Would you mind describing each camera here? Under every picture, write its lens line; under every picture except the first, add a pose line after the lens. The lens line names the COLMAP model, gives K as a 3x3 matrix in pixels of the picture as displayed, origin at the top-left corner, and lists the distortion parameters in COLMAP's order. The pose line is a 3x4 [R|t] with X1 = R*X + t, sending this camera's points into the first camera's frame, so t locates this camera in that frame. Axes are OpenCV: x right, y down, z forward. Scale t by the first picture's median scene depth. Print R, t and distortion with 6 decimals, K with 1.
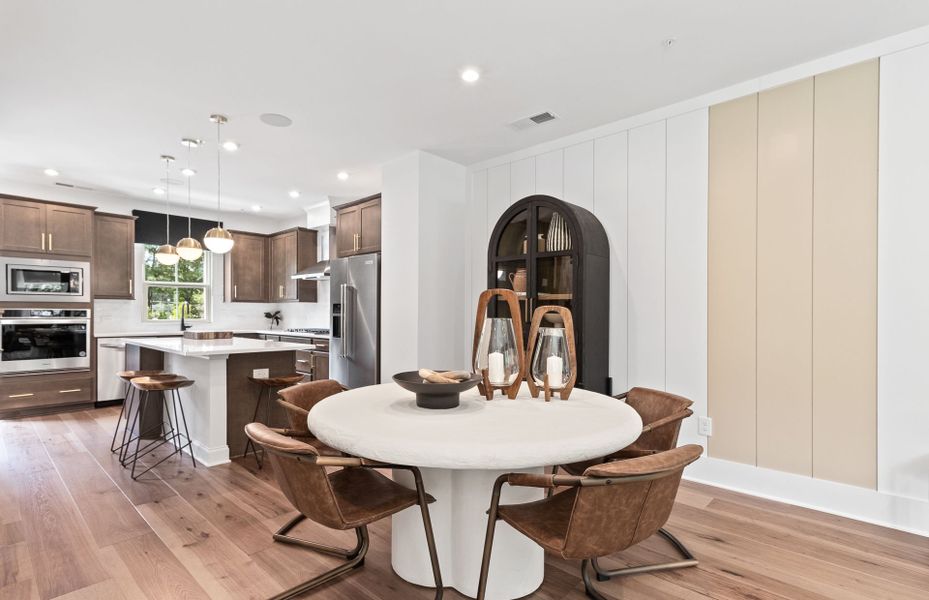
lens RADIAL K [[437.3, 0, 454.1], [0, 437.3, 316.1], [0, 0, 1]] dist [0.008180, -0.001667]
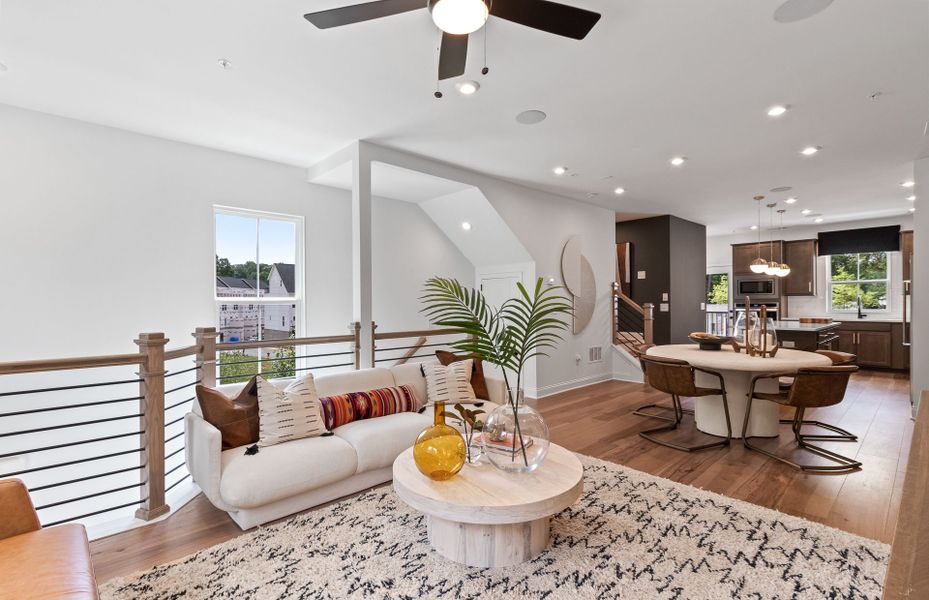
lens RADIAL K [[437.3, 0, 470.2], [0, 437.3, 296.6], [0, 0, 1]] dist [0.008180, -0.001667]
pose [[-0.069984, -0.016697, -0.997408, 0.893709], [0.001862, 0.999856, -0.016869, -0.012144], [0.997546, -0.003038, -0.069943, -0.037494]]
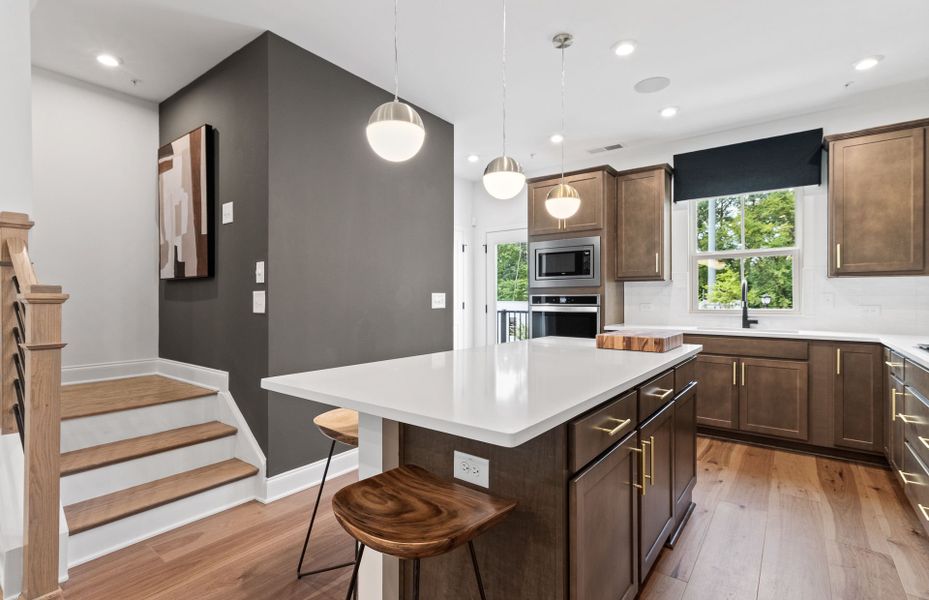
lens RADIAL K [[437.3, 0, 479.6], [0, 437.3, 292.4], [0, 0, 1]] dist [0.008180, -0.001667]
pose [[0.113494, -0.019362, -0.993350, -0.061110], [-0.005407, 0.999783, -0.020105, -0.001971], [0.993524, 0.007653, 0.113365, 0.691997]]
